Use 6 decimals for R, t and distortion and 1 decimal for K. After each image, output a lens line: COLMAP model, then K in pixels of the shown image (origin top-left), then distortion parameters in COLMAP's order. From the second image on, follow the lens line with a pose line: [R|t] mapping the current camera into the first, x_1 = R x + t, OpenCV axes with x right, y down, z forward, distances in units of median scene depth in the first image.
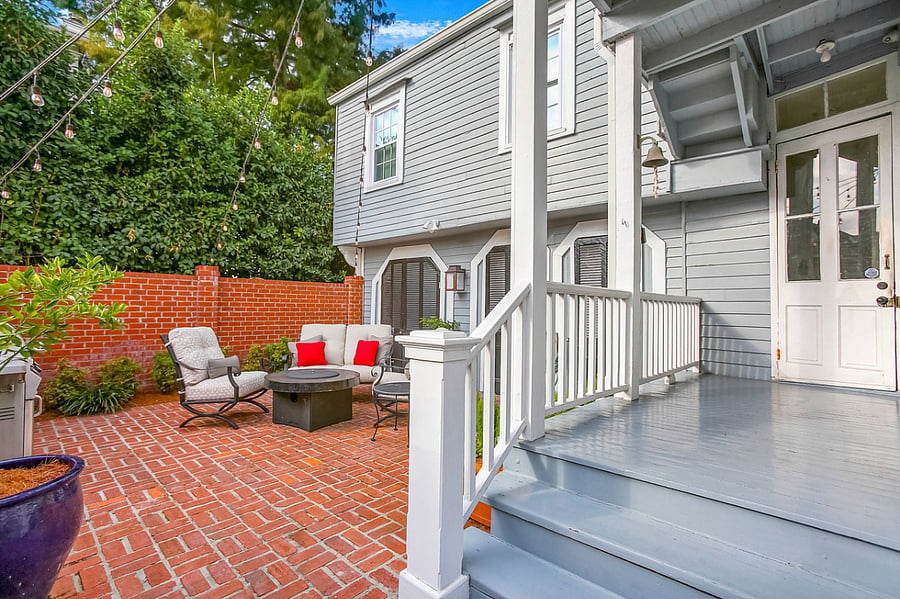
lens RADIAL K [[431.1, 0, 450.9], [0, 431.1, 296.2], [0, 0, 1]] dist [-0.060429, 0.034965]
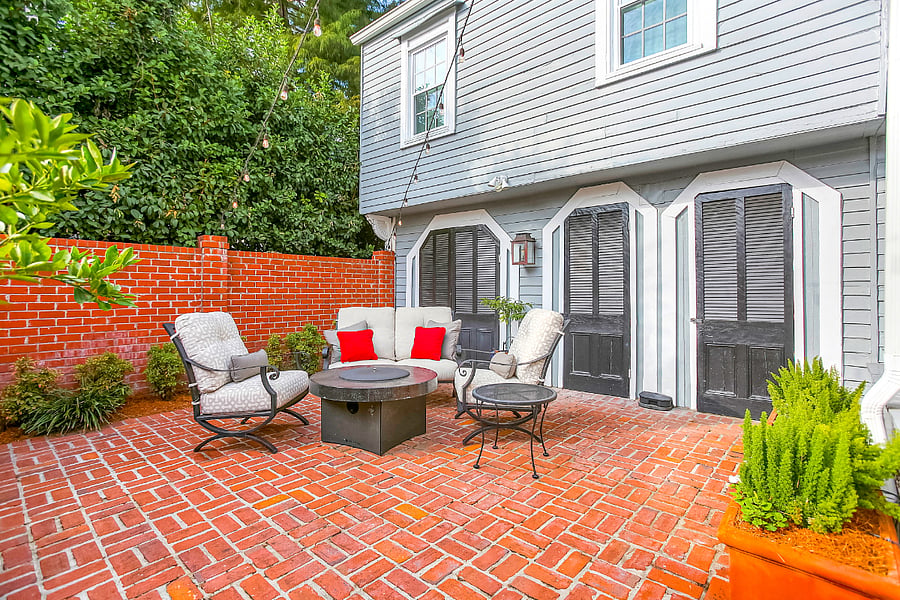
lens RADIAL K [[438.0, 0, 451.0], [0, 438.0, 289.6], [0, 0, 1]] dist [-0.050163, 0.031078]
pose [[0.999665, -0.010397, 0.023689, -0.161100], [0.009898, 0.999729, 0.021087, 0.017552], [-0.023902, -0.020846, 0.999497, 0.192492]]
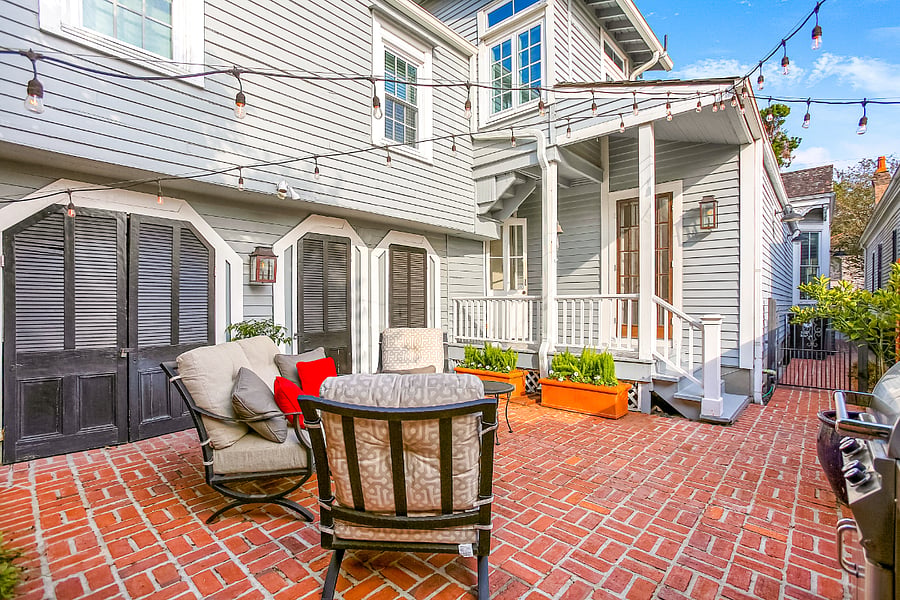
lens RADIAL K [[425.0, 0, 444.3], [0, 425.0, 304.9], [0, 0, 1]] dist [-0.058209, 0.033776]
pose [[-0.015400, -0.014015, 0.999783, -0.760218], [-0.025474, 0.999583, 0.013620, 0.008882], [-0.999557, -0.025259, -0.015750, 0.772598]]
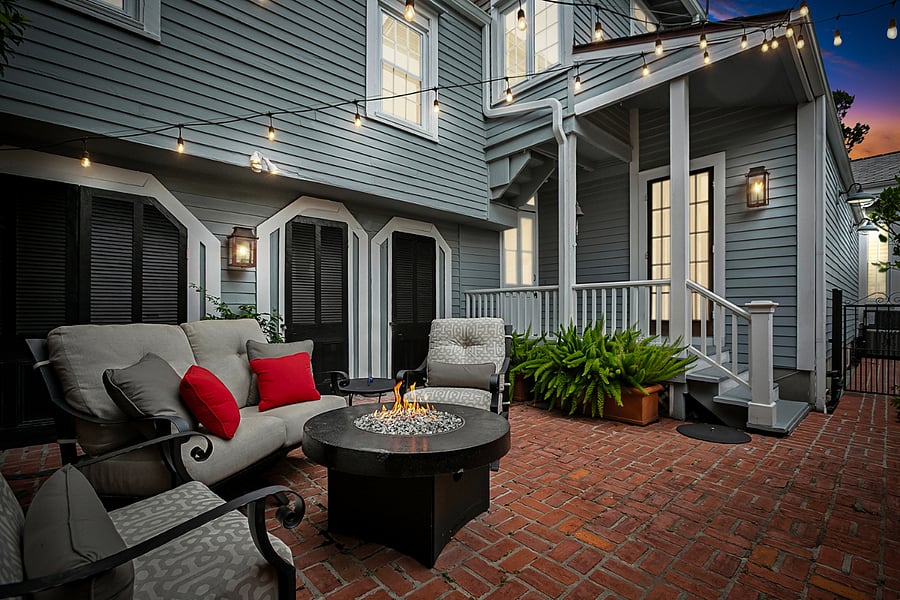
lens RADIAL K [[415.8, 0, 453.7], [0, 415.8, 308.7], [0, 0, 1]] dist [-0.004061, 0.000197]
pose [[0.055430, -0.006992, 0.998438, -0.658106], [-0.025457, 0.999641, 0.008413, 0.041293], [-0.998138, -0.025884, 0.055232, 0.700221]]
